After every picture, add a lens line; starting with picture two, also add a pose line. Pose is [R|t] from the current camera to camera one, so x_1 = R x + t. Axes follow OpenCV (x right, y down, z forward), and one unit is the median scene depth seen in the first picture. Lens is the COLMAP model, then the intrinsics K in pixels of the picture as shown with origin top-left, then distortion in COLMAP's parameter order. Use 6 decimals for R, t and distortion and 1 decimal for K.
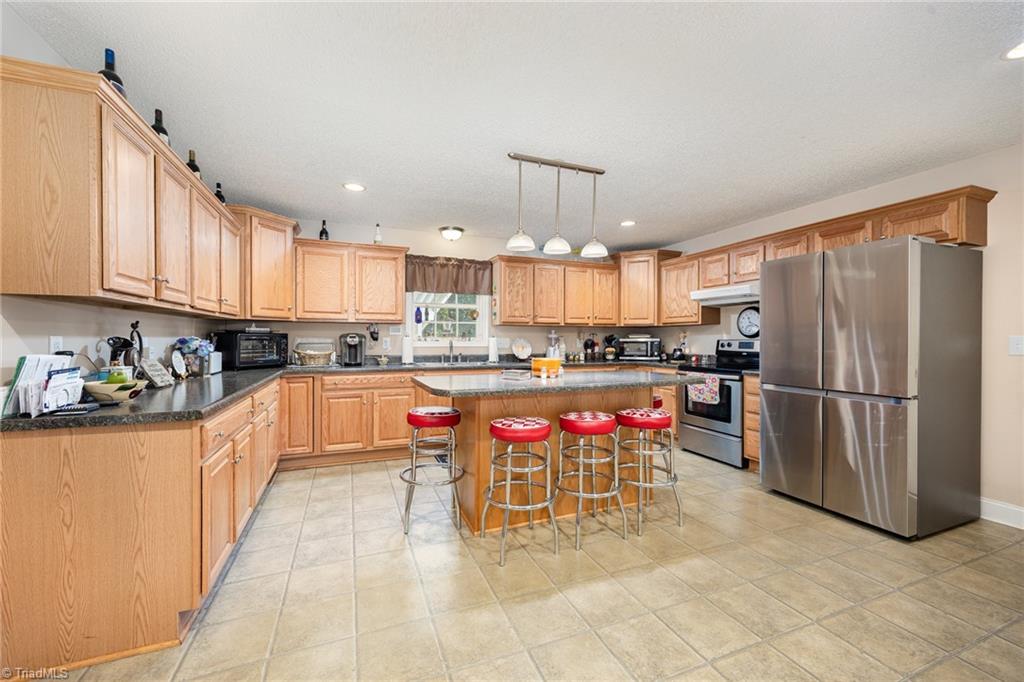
lens RADIAL K [[389.8, 0, 508.5], [0, 389.8, 342.5], [0, 0, 1]] dist [0.000671, -0.000002]
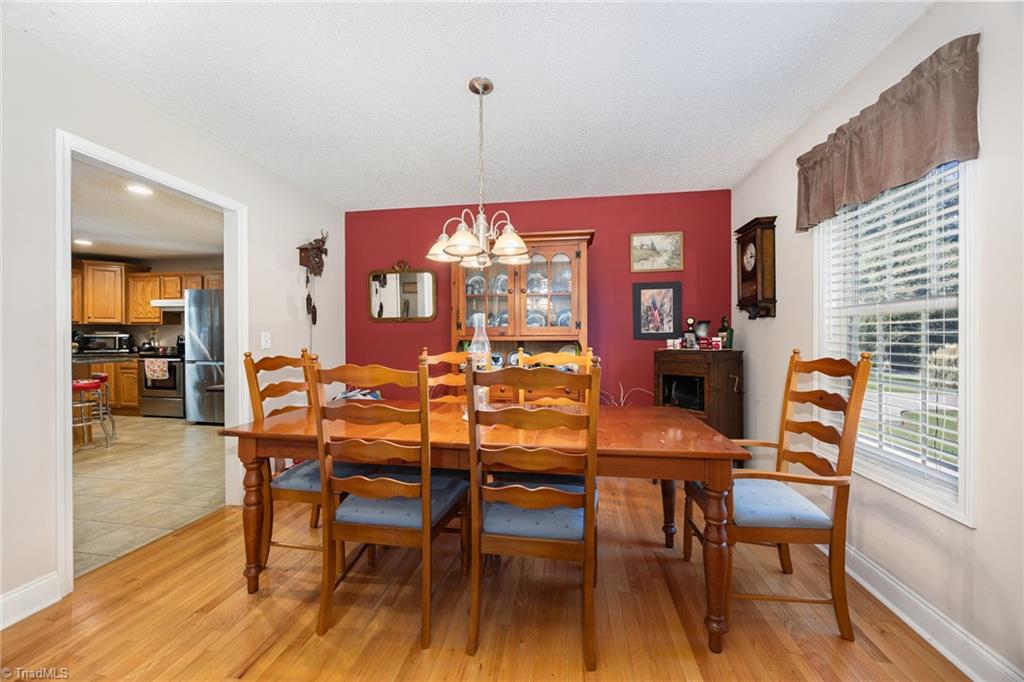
lens RADIAL K [[389.8, 0, 508.3], [0, 389.8, 334.4], [0, 0, 1]] dist [0.000671, -0.000002]
pose [[0.515707, -0.000469, 0.856765, -0.057322], [0.007724, 0.999962, -0.004102, 0.003703], [-0.856730, 0.008733, 0.515691, -0.718941]]
